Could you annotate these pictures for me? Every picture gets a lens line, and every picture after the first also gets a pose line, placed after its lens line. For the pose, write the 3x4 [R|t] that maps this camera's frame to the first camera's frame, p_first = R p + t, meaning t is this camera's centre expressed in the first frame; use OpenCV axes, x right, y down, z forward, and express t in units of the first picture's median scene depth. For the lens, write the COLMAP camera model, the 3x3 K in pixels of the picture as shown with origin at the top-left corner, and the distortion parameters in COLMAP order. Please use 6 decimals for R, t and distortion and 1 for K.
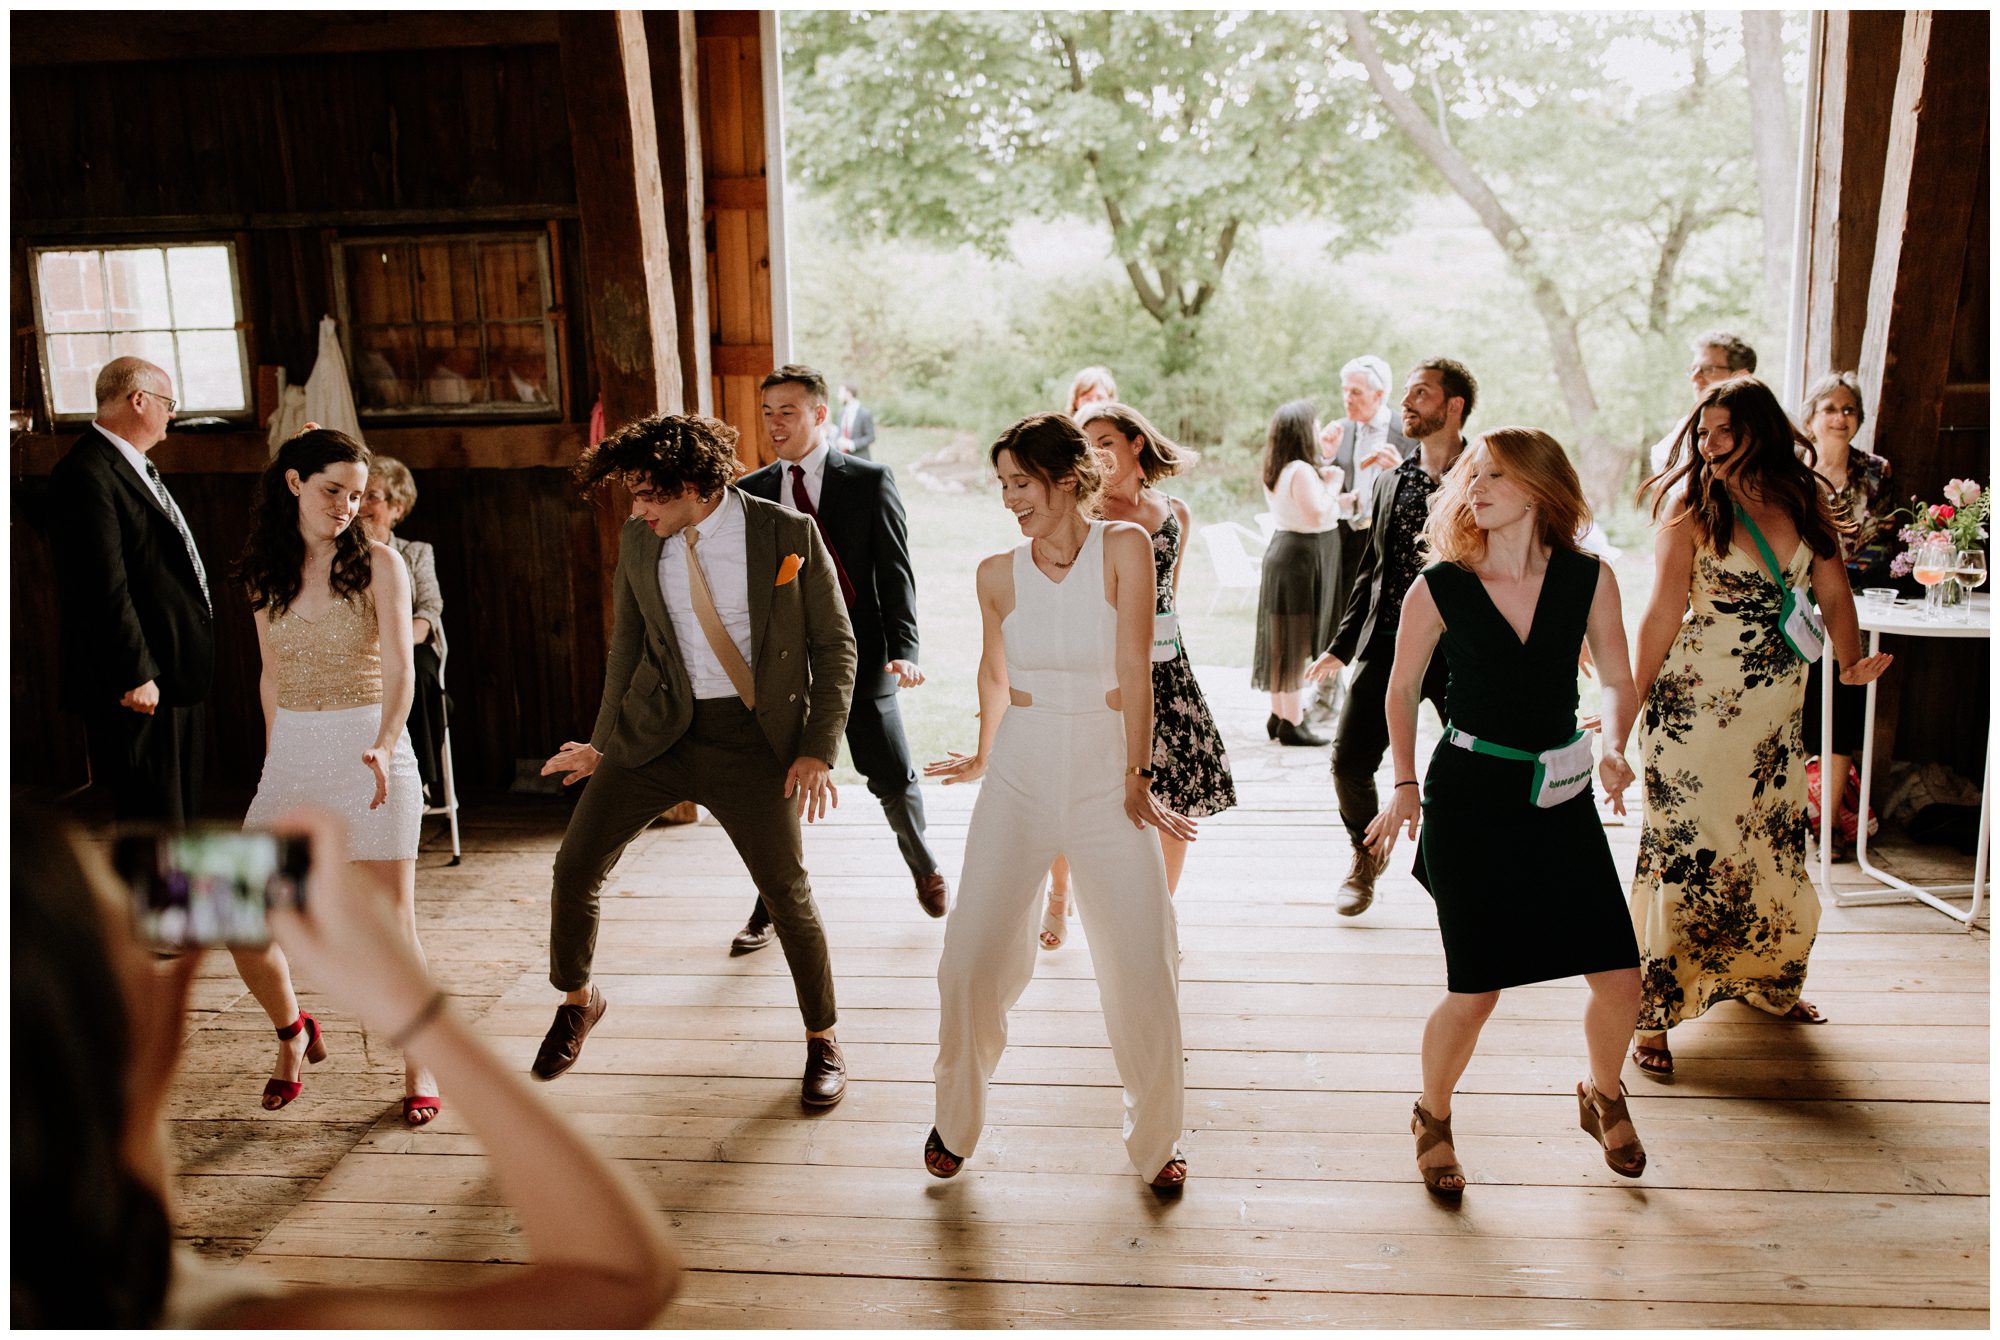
lens RADIAL K [[2013.8, 0, 998.8], [0, 2013.8, 668.7], [0, 0, 1]] dist [0.016374, 0.000000]
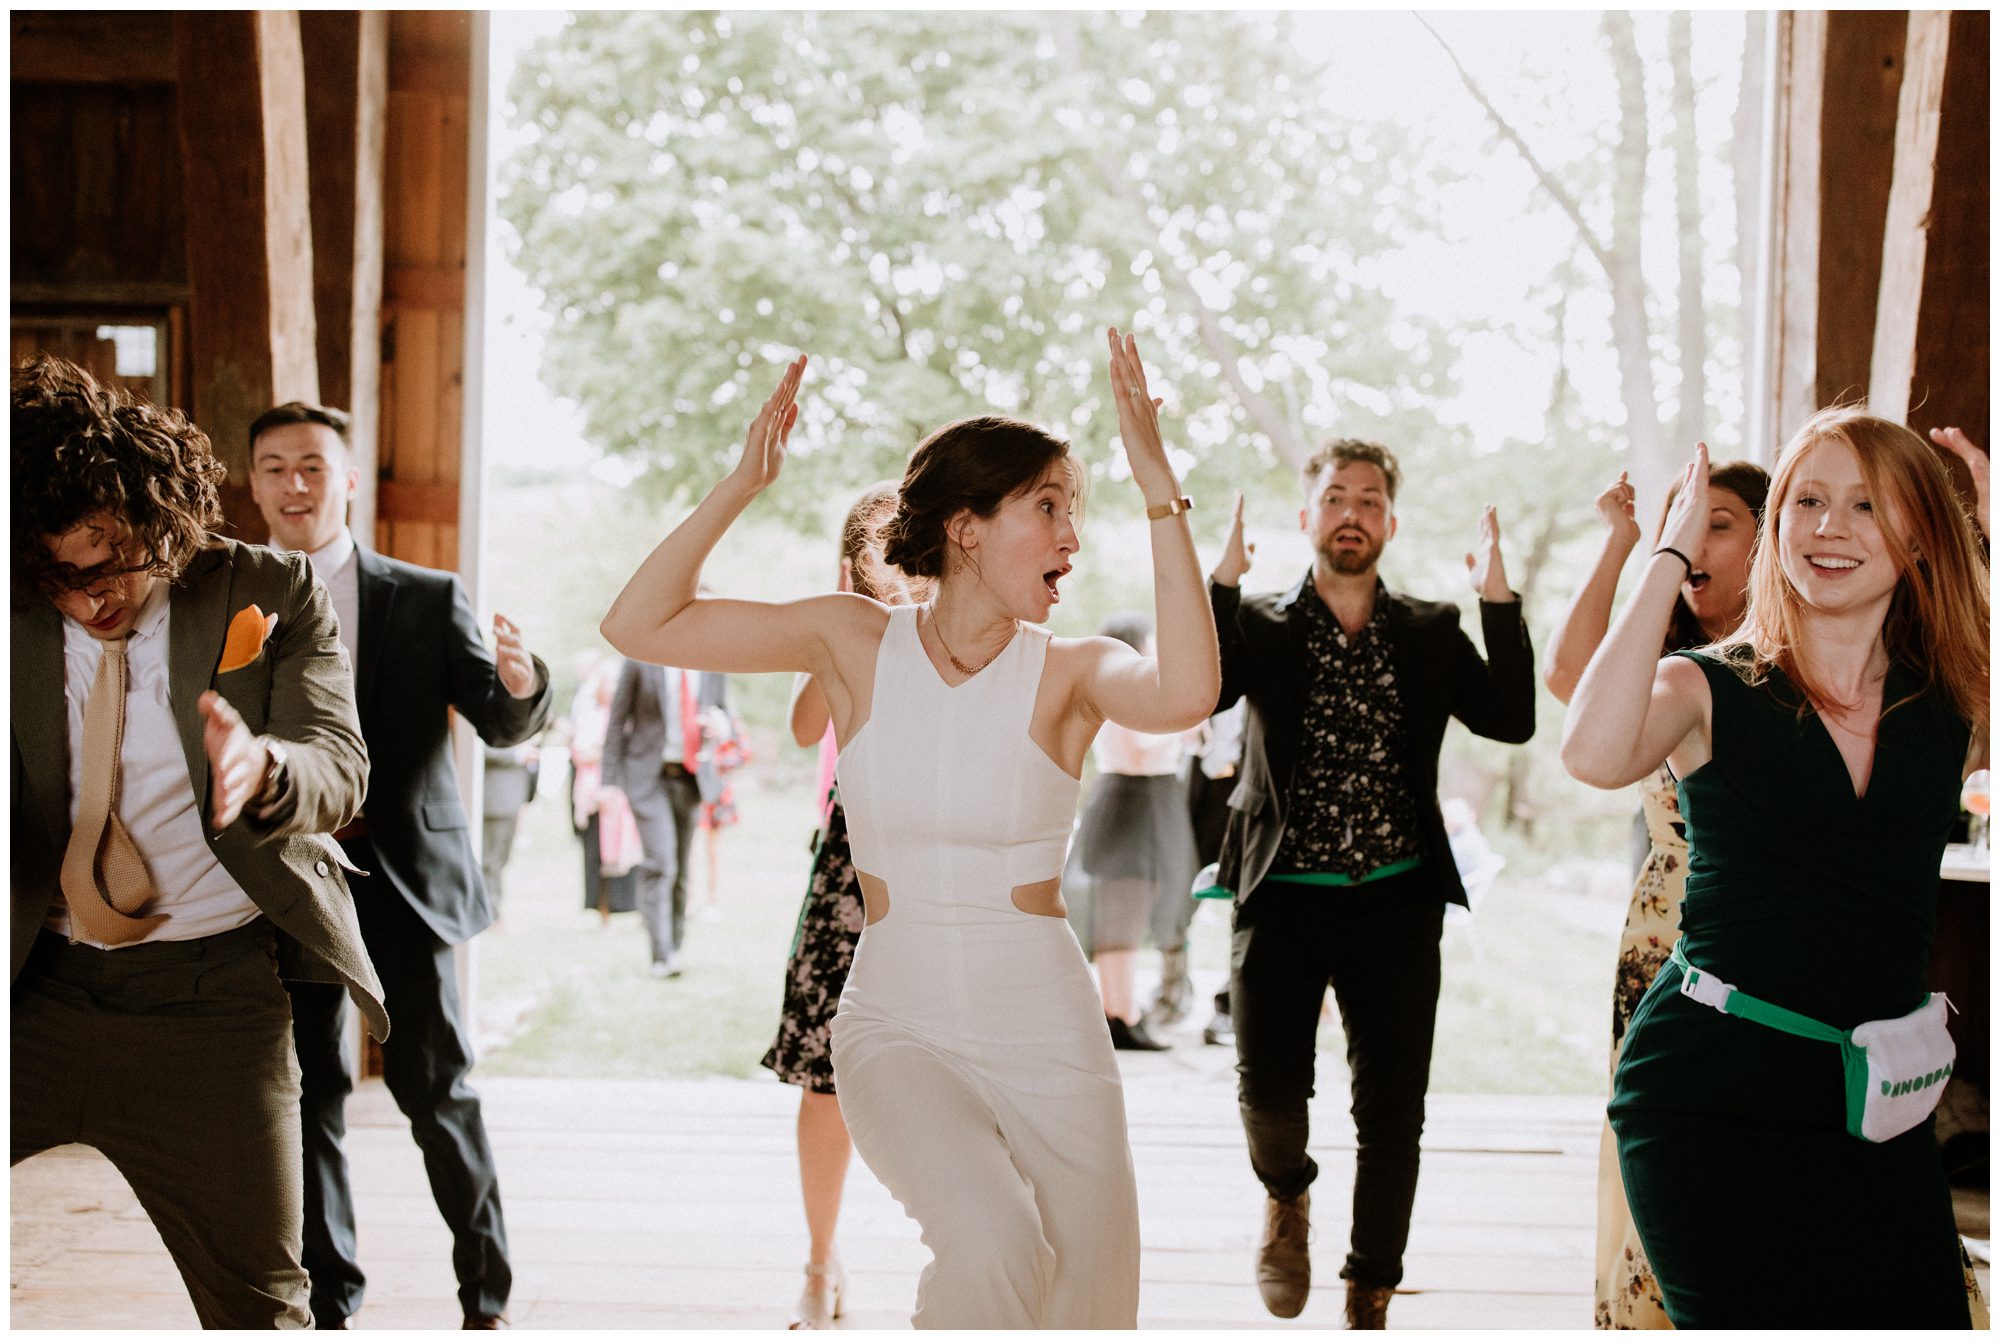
lens RADIAL K [[2013.8, 0, 1004.2], [0, 2013.8, 671.4], [0, 0, 1]] dist [0.016374, 0.000000]
pose [[0.995707, 0.045370, 0.080678, 0.034276], [-0.029794, 0.982338, -0.184727, 0.044007], [-0.087634, 0.181530, 0.979473, 0.248139]]
